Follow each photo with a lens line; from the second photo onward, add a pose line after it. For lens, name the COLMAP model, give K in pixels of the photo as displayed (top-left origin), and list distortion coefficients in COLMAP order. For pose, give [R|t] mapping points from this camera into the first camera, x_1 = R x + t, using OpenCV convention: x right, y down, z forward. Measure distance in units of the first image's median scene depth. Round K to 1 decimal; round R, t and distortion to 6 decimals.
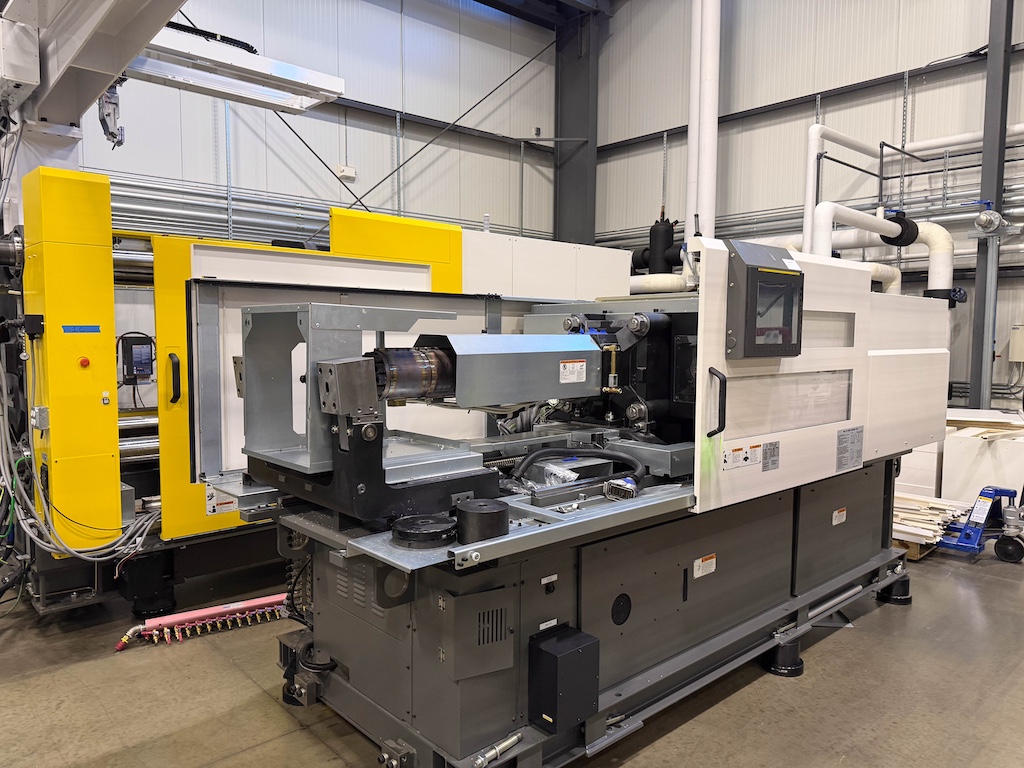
lens RADIAL K [[724.8, 0, 507.1], [0, 724.8, 383.2], [0, 0, 1]] dist [0.033976, -0.034656]
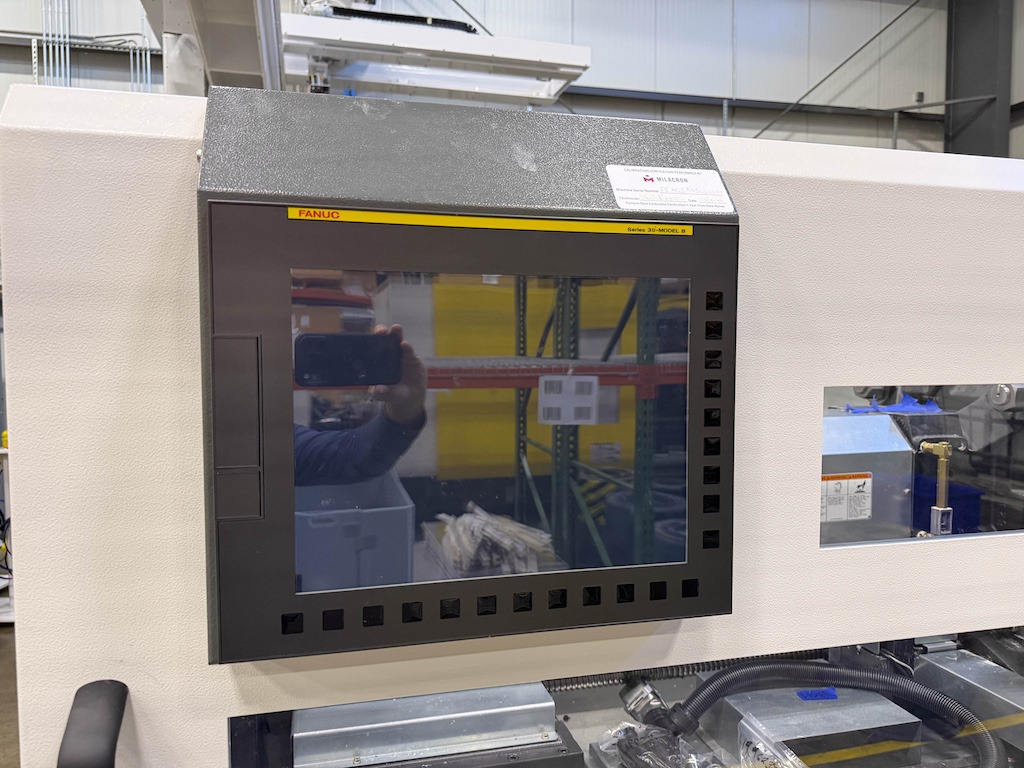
lens RADIAL K [[733.0, 0, 511.2], [0, 733.0, 380.5], [0, 0, 1]] dist [0.000413, -0.002984]
pose [[0.880989, 0.014593, -0.472912, 0.089620], [-0.026472, 0.999479, -0.018474, -0.054205], [0.472396, 0.028794, 0.880916, 0.333789]]
